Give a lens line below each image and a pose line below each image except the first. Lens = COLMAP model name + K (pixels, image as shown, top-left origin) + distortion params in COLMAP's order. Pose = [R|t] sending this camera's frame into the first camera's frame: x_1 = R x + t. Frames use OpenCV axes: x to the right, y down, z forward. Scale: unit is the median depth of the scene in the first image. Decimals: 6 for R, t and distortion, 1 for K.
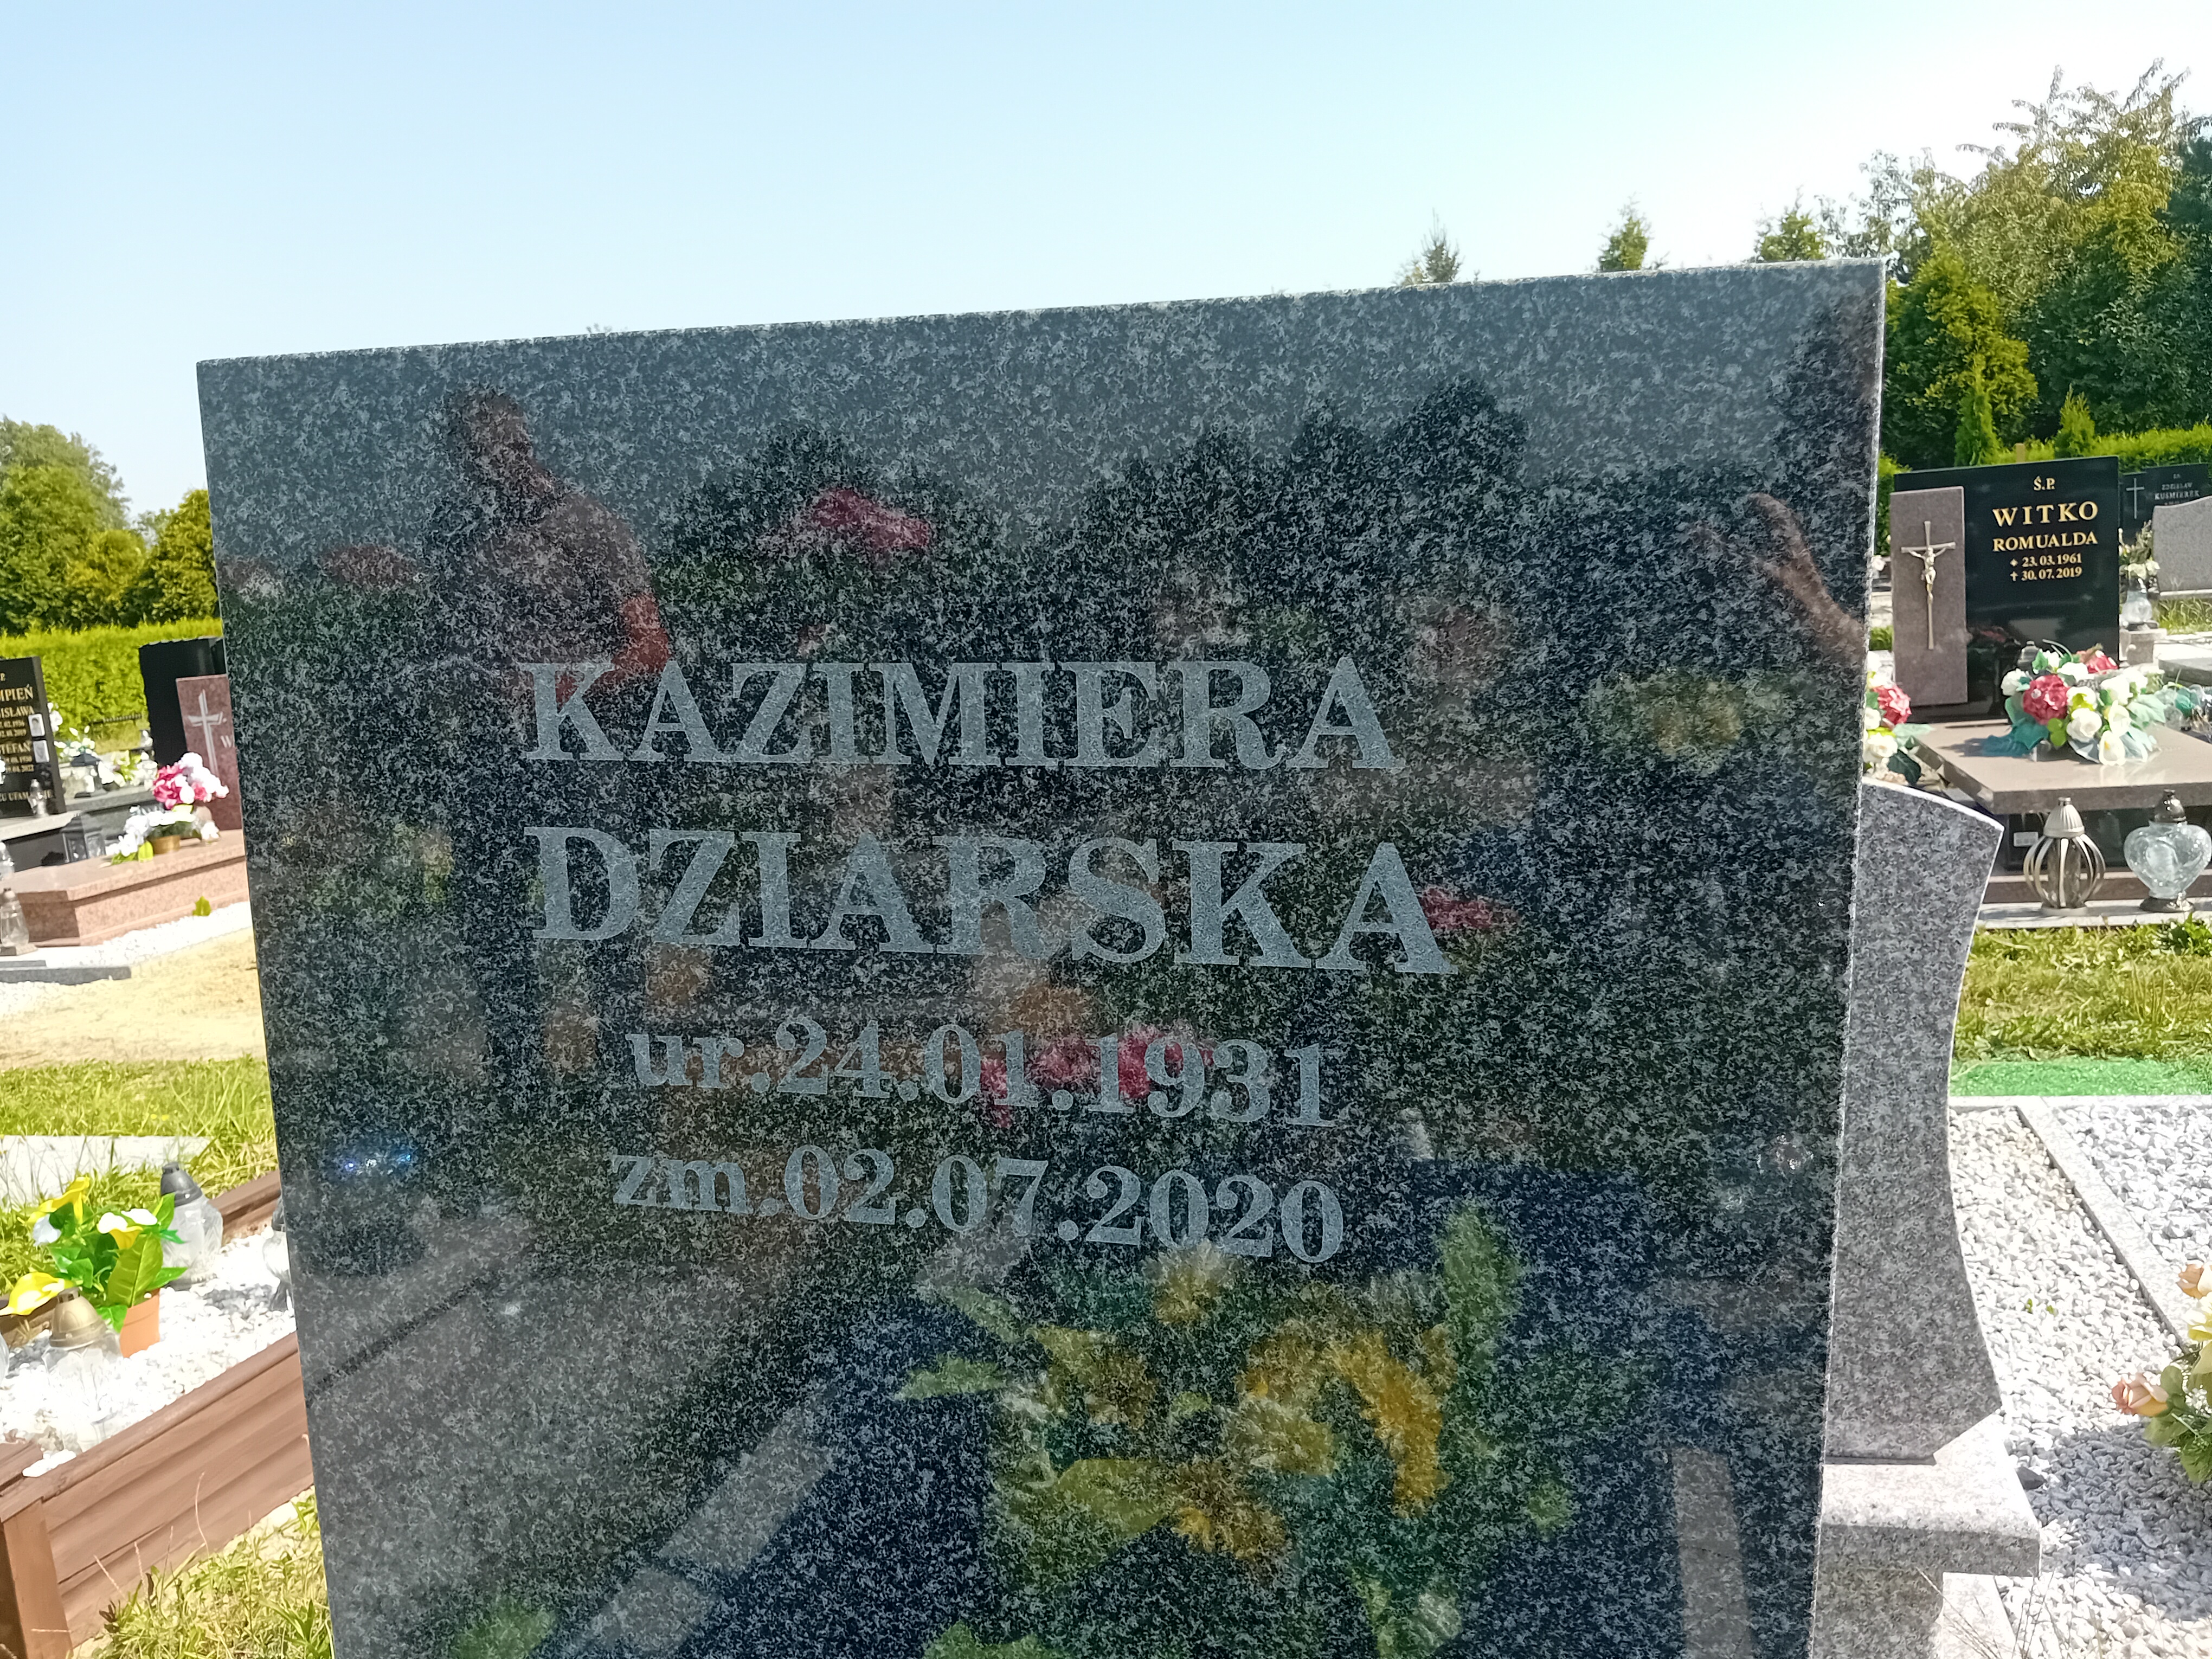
lens RADIAL K [[1584.7, 0, 1106.0], [0, 1584.7, 829.5], [0, 0, 1]] dist [0.067590, -0.122036]
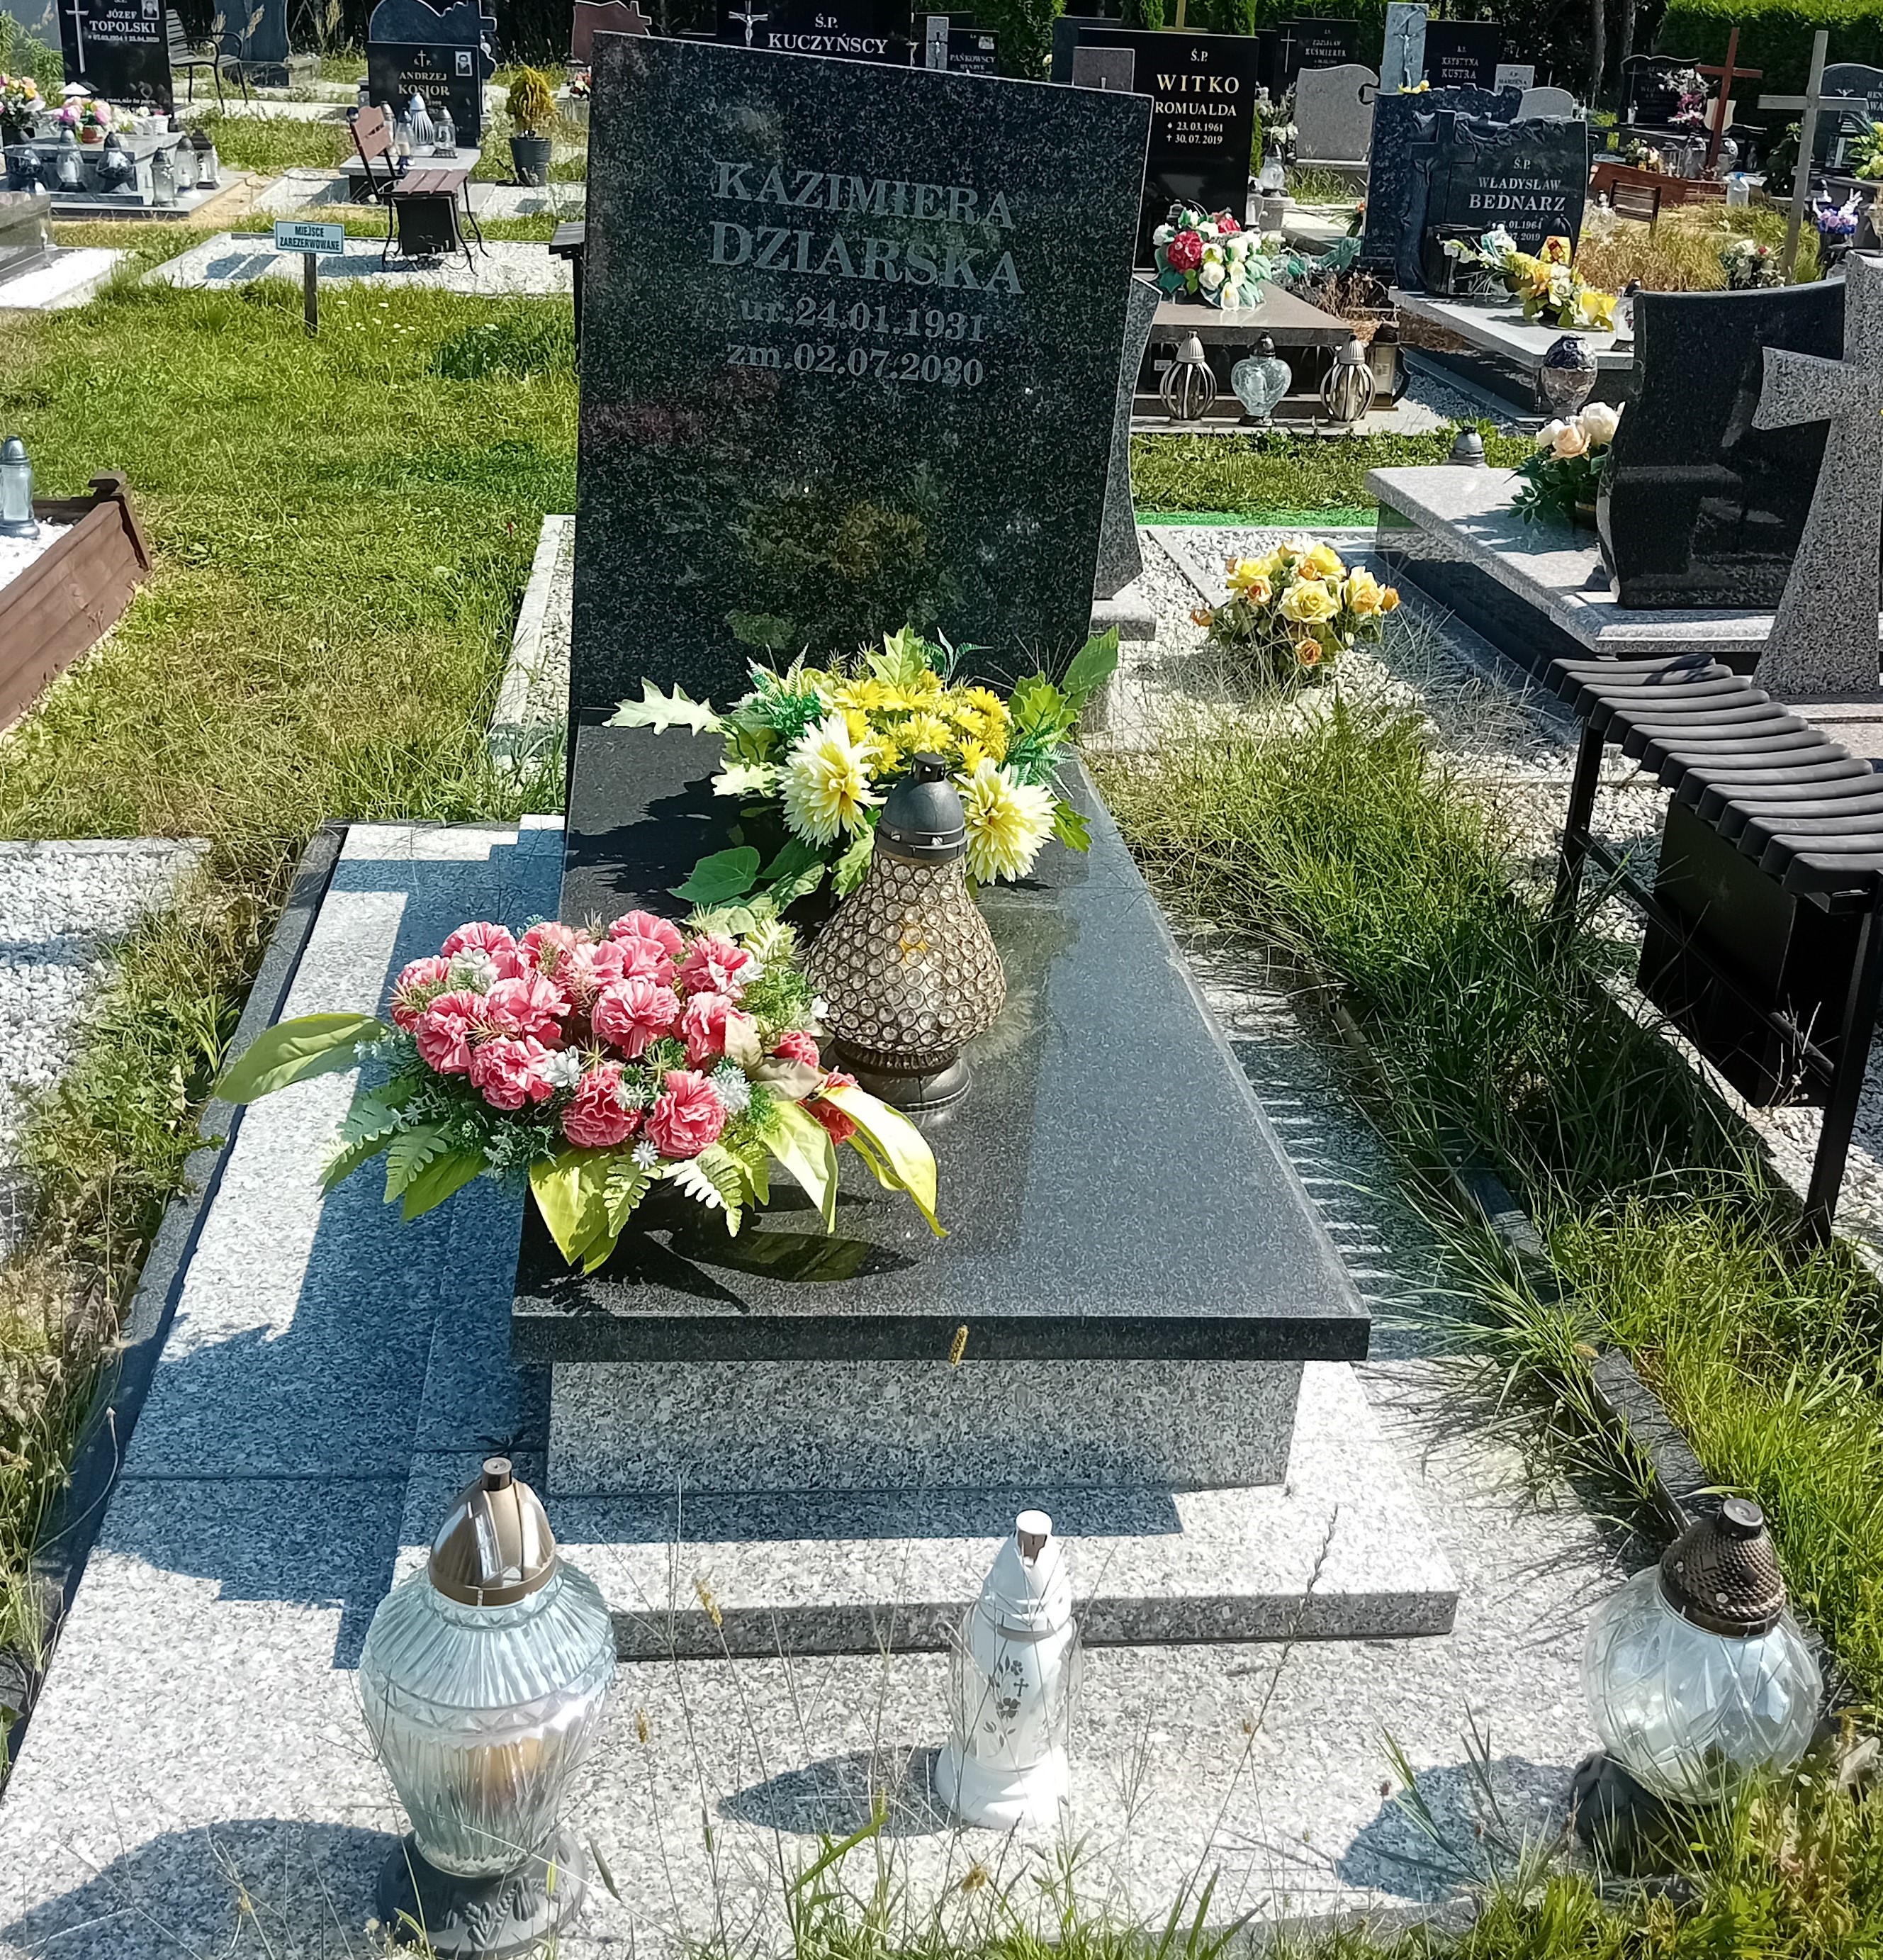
lens RADIAL K [[3191.7, 0, 941.5], [0, 3191.7, 980.0], [0, 0, 1]] dist [-0.000390, -0.084647]
pose [[0.894088, -0.009022, 0.447800, -0.714219], [-0.062929, 0.987349, 0.145537, 0.133638], [-0.443448, -0.158303, 0.882210, -1.222734]]
